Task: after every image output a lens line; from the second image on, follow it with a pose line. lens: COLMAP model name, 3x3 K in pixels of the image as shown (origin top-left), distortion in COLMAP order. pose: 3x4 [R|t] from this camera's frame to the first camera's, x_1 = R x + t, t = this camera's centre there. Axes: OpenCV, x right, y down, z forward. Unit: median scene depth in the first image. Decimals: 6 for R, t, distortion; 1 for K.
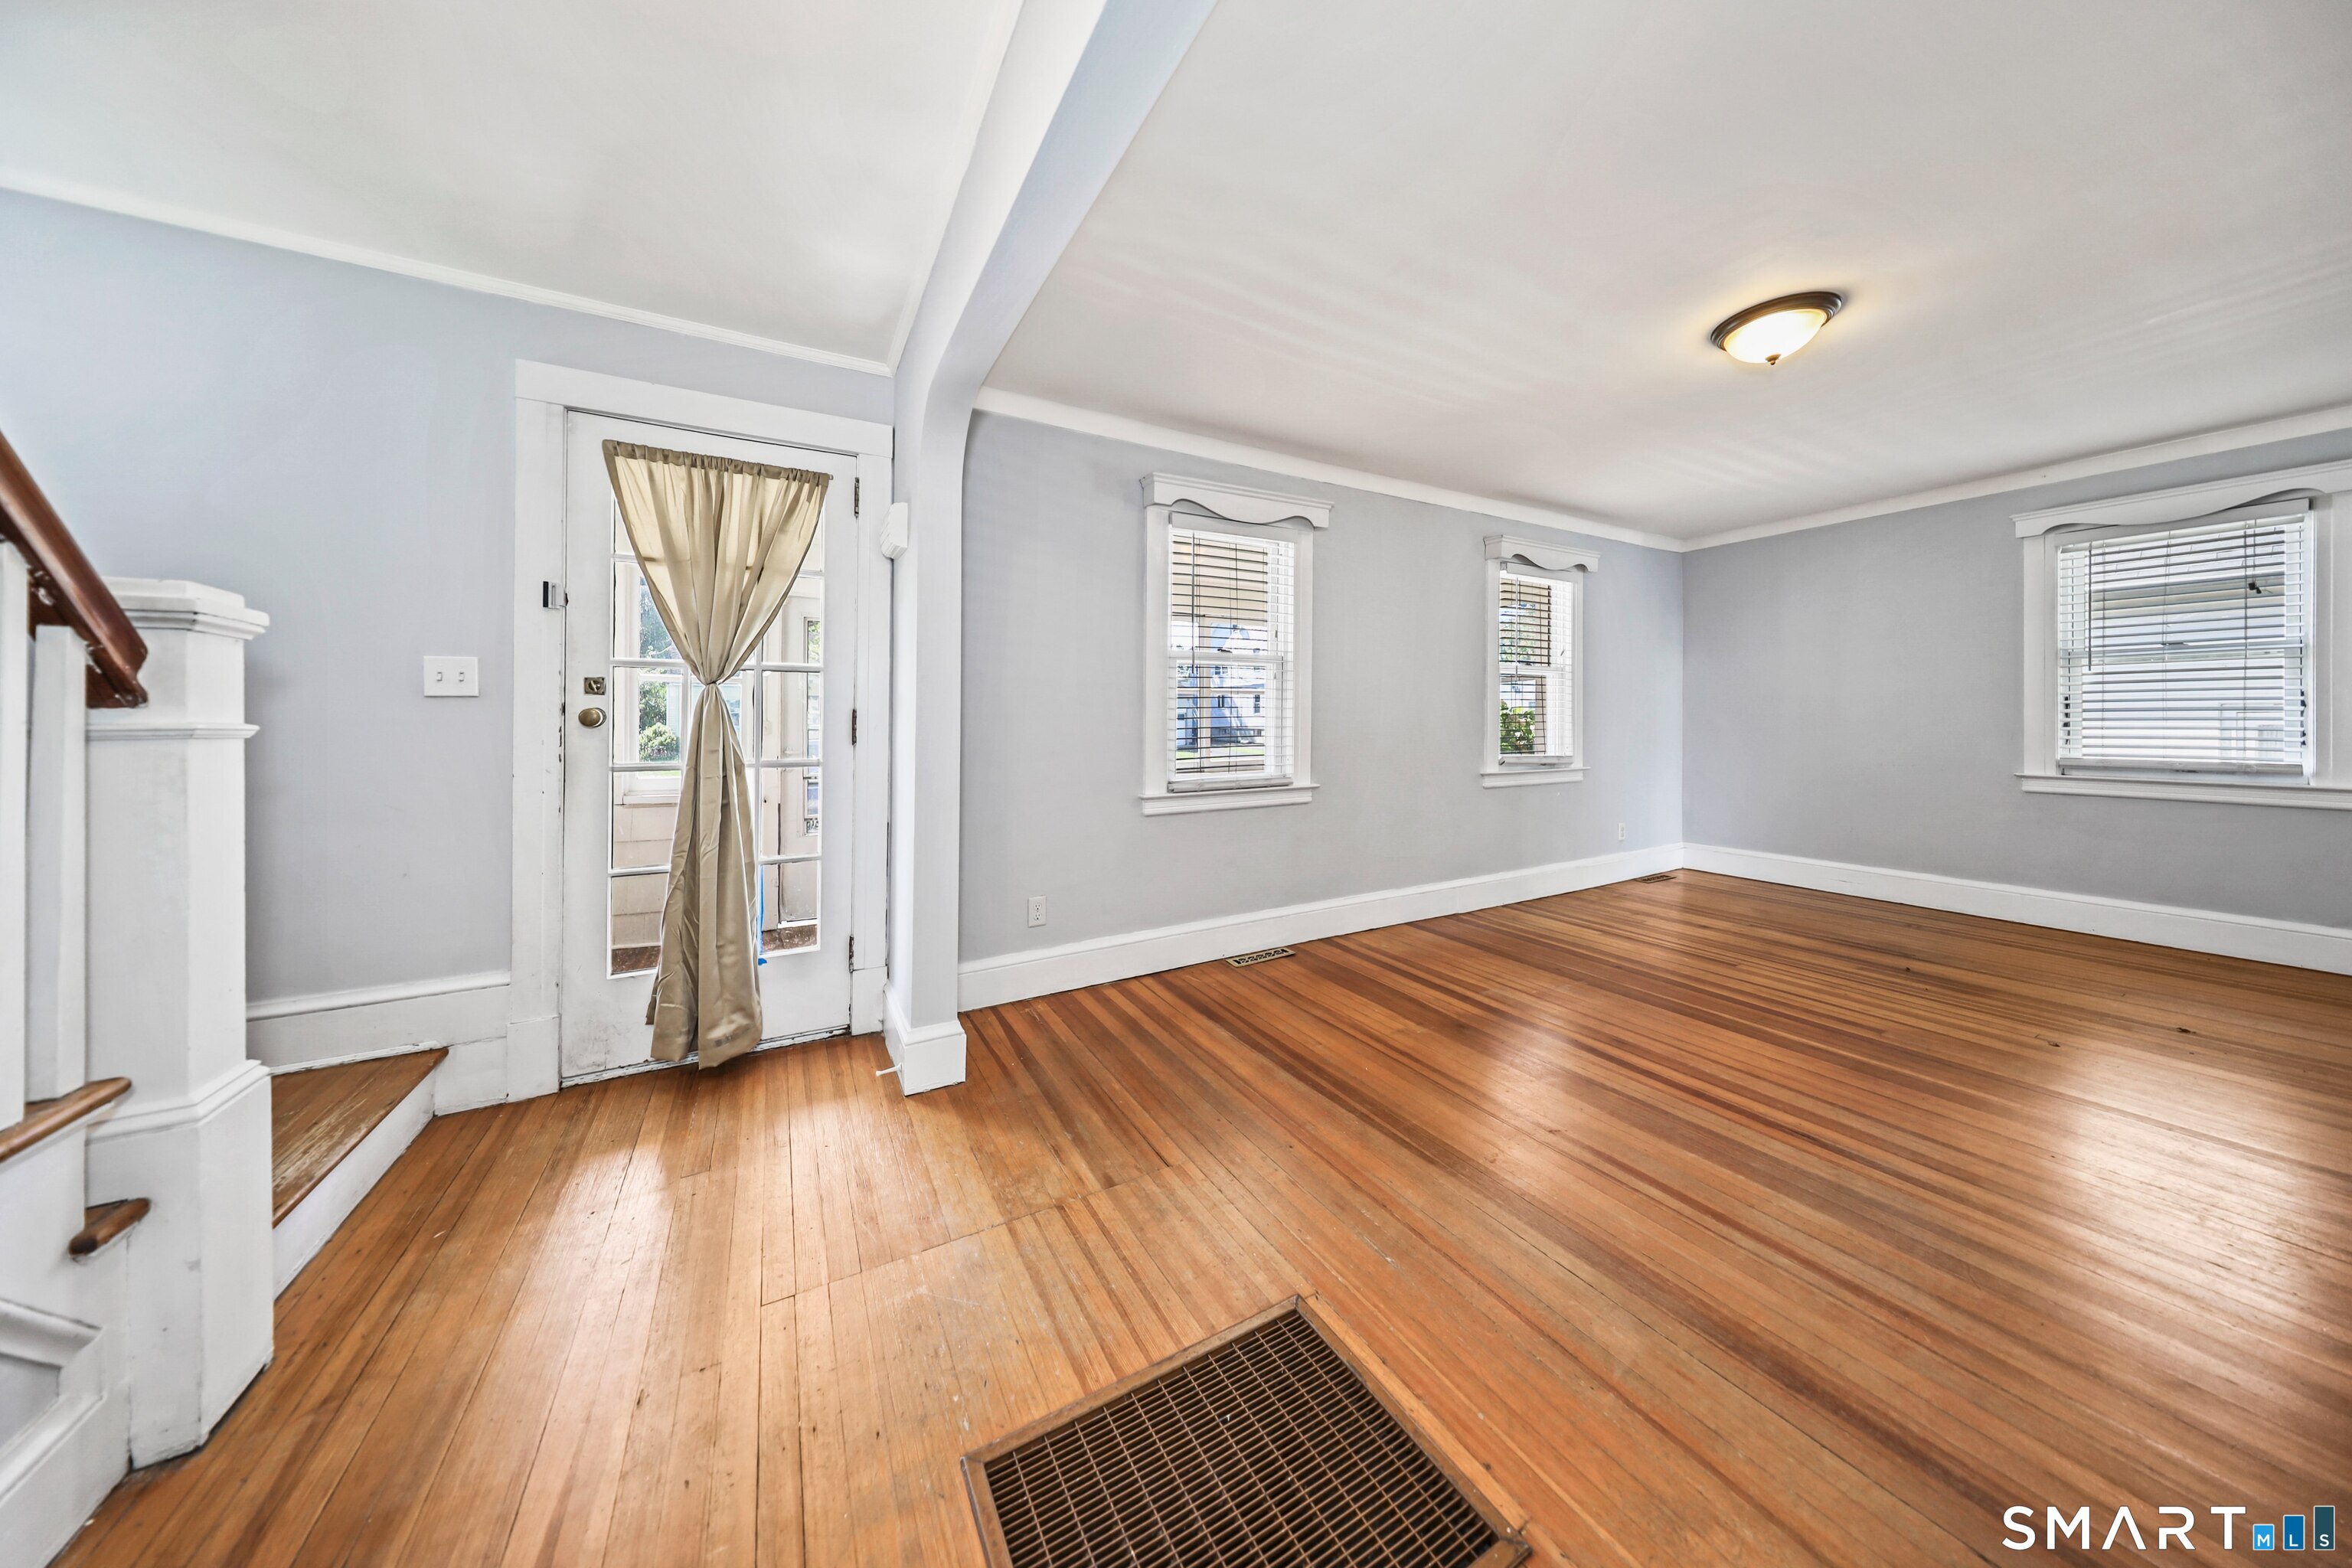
lens RADIAL K [[724.7, 0, 1165.1], [0, 724.7, 714.2], [0, 0, 1]] dist [-0.000751, -0.000029]
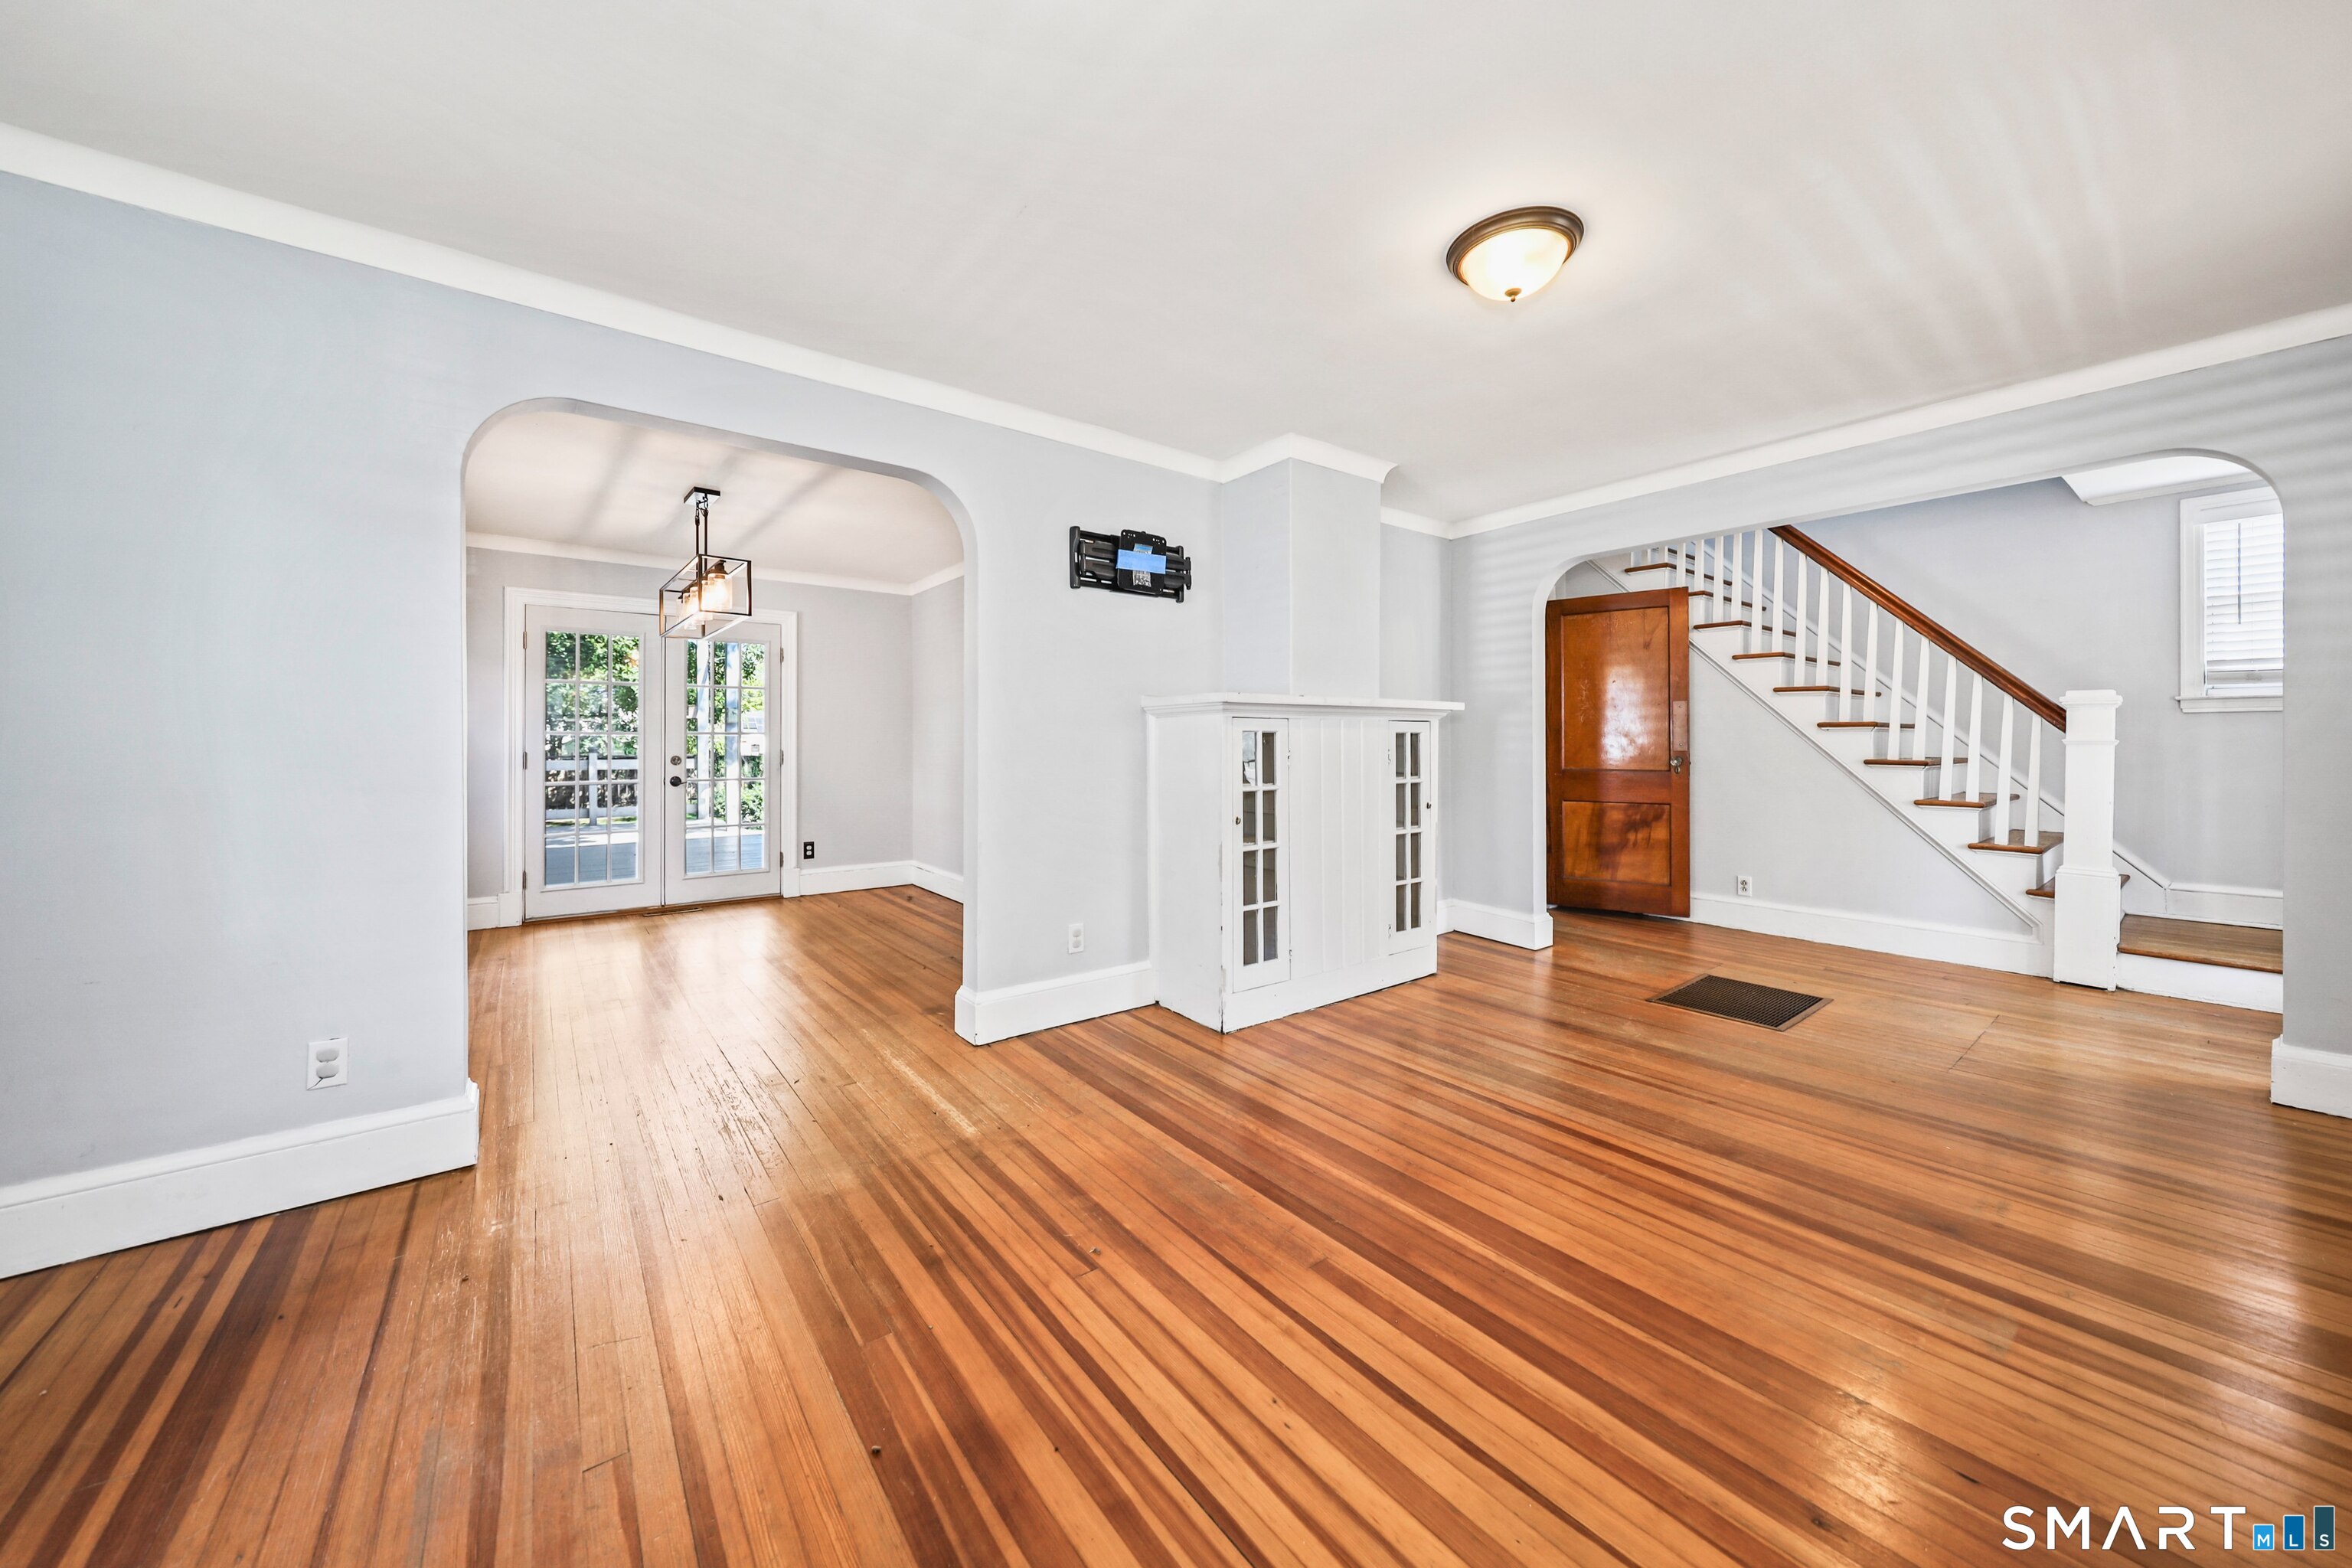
lens RADIAL K [[826.2, 0, 1169.7], [0, 826.2, 741.0], [0, 0, 1]] dist [0.001886, 0.000059]
pose [[-0.988927, 0.007515, -0.148215, 1.327310], [0.009019, 0.999914, -0.009474, 0.006020], [0.148132, -0.010706, -0.988910, 1.831621]]
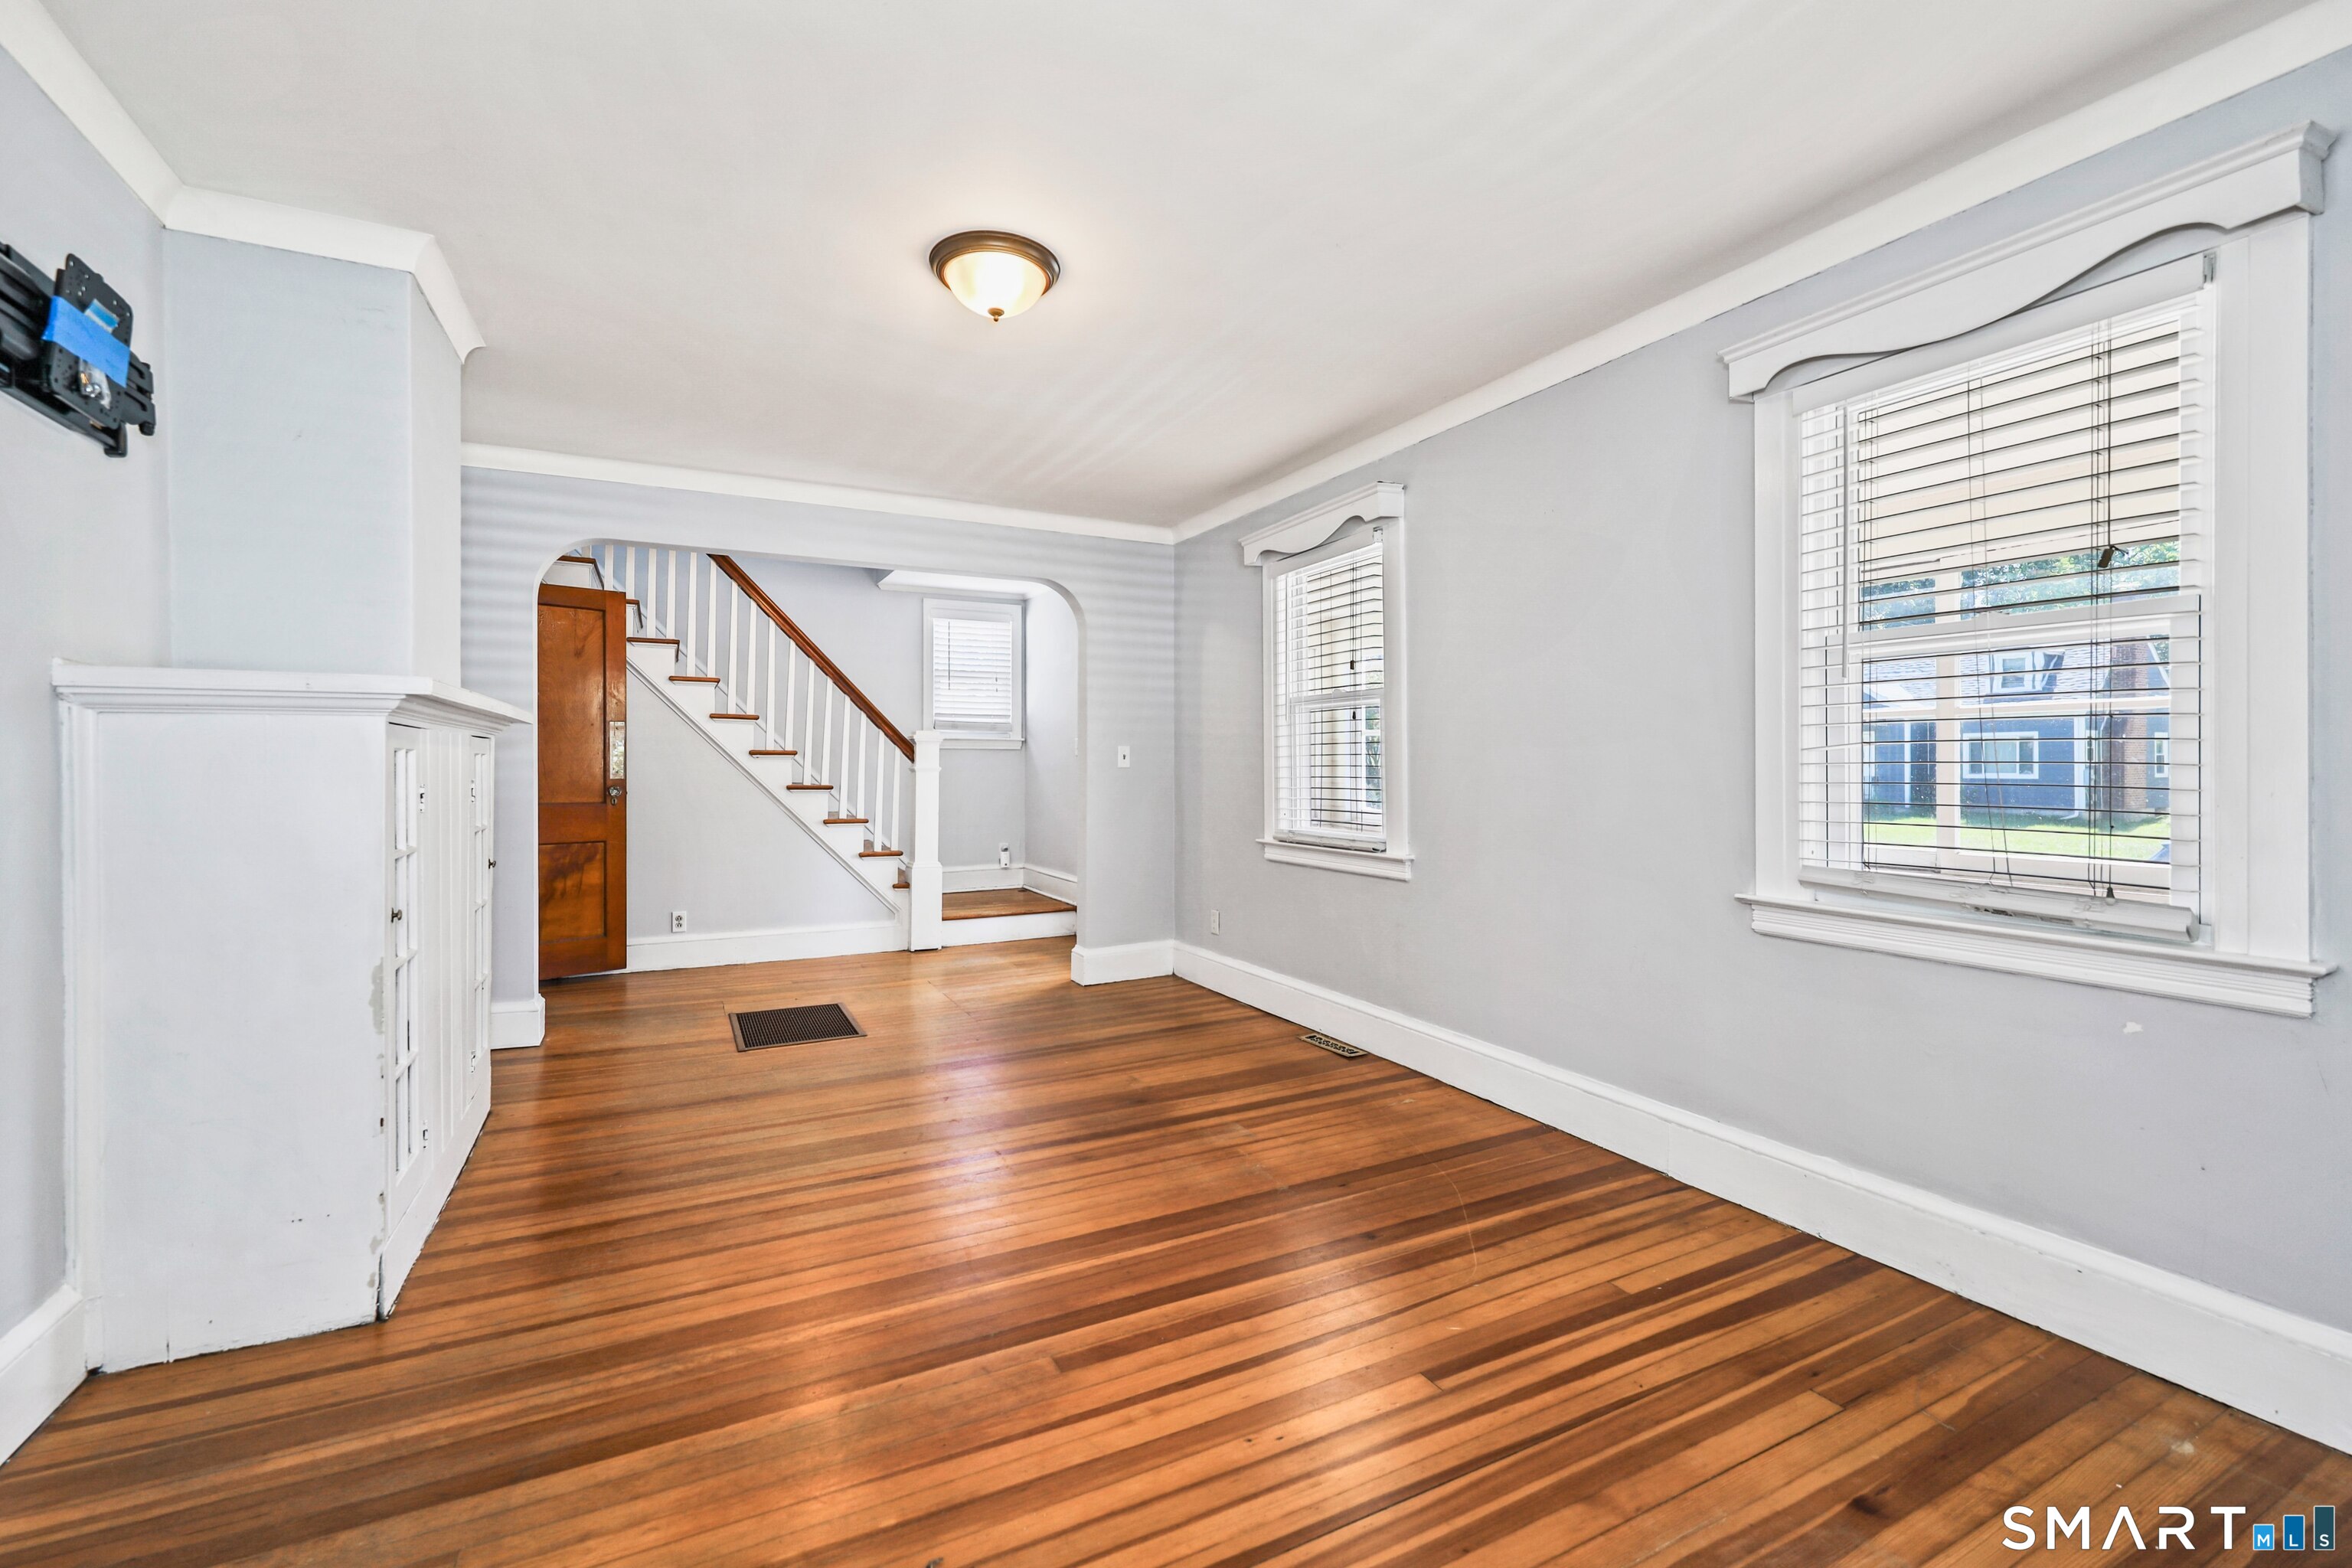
lens RADIAL K [[978.9, 0, 1154.8], [0, 978.9, 766.6], [0, 0, 1]] dist [0.003370, 0.000153]
pose [[-0.038554, 0.005159, -0.999243, 1.866369], [0.009488, 0.999943, 0.004797, -0.003976], [0.999211, -0.009296, -0.038601, 1.206227]]
